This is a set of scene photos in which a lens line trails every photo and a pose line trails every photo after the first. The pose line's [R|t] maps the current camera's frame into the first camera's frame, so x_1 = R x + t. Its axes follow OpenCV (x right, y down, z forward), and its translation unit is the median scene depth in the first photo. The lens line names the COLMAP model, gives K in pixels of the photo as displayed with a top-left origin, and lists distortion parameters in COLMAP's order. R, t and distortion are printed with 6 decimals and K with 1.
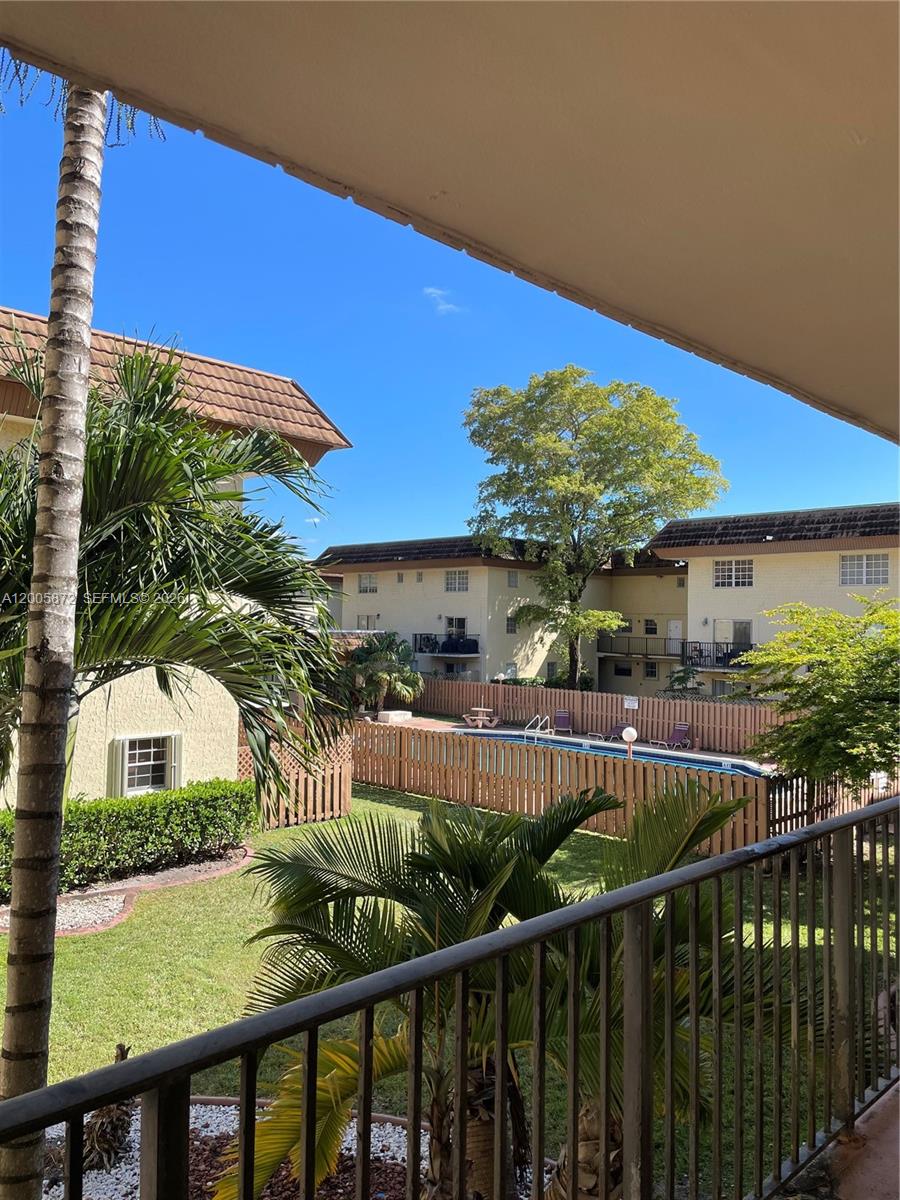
lens RADIAL K [[903.8, 0, 450.8], [0, 903.8, 595.8], [0, 0, 1]] dist [0.013621, -0.003807]
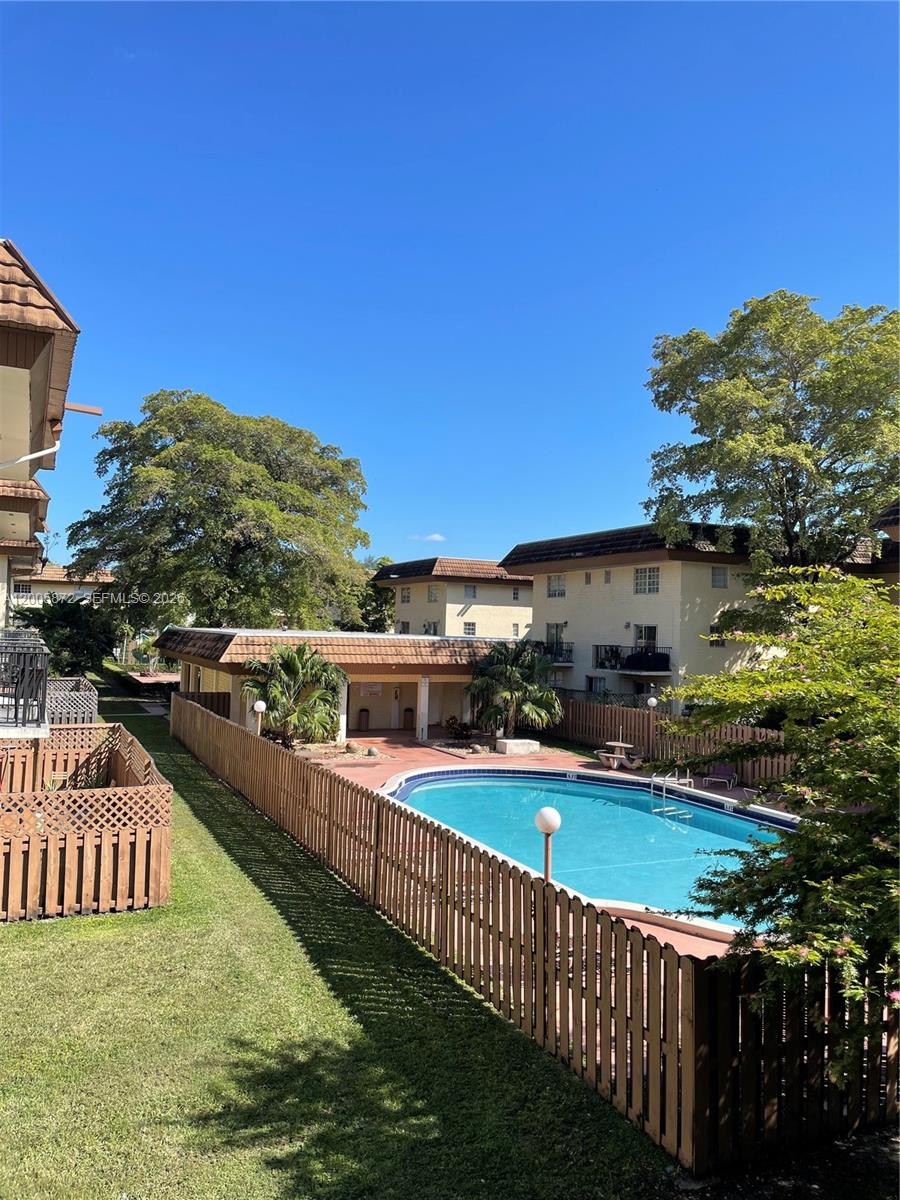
lens RADIAL K [[903.8, 0, 447.3], [0, 903.8, 603.8], [0, 0, 1]] dist [0.013621, -0.003807]
pose [[0.935046, -0.001750, -0.354522, 0.134838], [-0.000777, 0.999975, -0.006985, 0.010875], [0.354526, 0.006807, 0.935022, 0.191213]]
